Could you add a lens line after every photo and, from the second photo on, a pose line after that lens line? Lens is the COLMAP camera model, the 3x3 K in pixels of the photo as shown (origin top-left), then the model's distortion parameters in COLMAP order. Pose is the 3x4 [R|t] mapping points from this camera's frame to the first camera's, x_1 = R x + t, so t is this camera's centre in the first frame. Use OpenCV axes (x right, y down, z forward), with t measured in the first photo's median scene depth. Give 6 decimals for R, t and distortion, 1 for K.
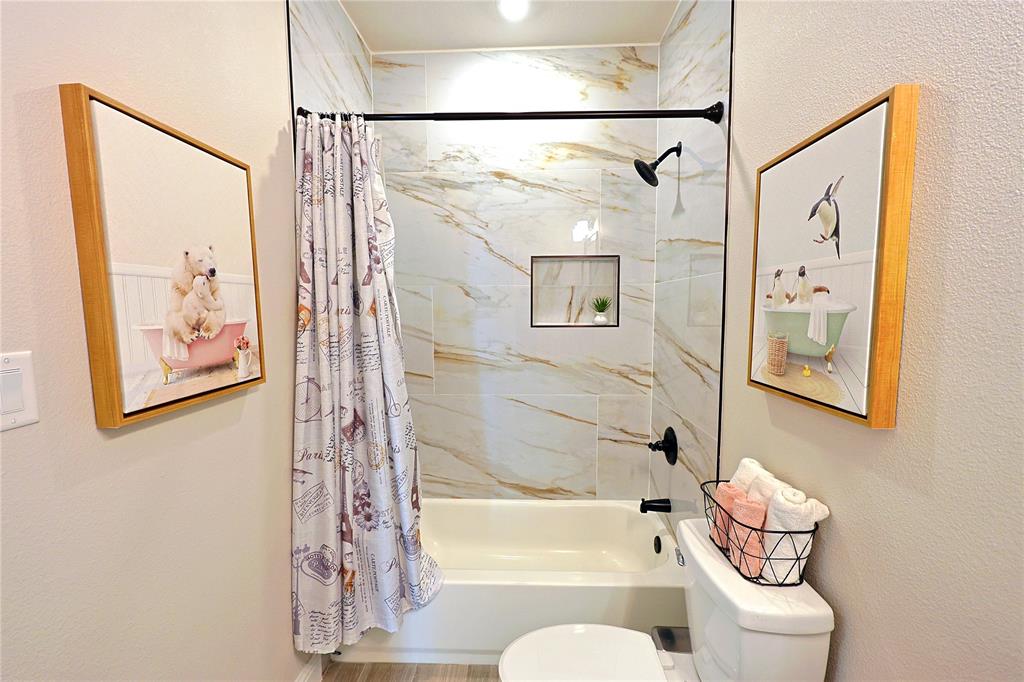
lens RADIAL K [[431.5, 0, 512.4], [0, 431.5, 342.0], [0, 0, 1]] dist [-0.002077, -0.000738]
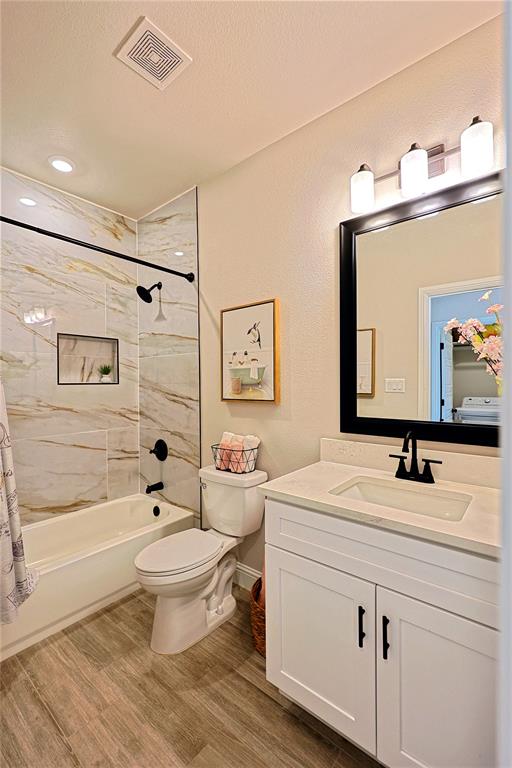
lens RADIAL K [[323.6, 0, 258.0], [0, 323.6, 381.1], [0, 0, 1]] dist [-0.002077, -0.000738]
pose [[0.612003, 0.001499, 0.790854, -0.388807], [0.069343, 0.996045, -0.055548, 0.056482], [-0.787809, 0.088836, 0.609479, -0.120243]]
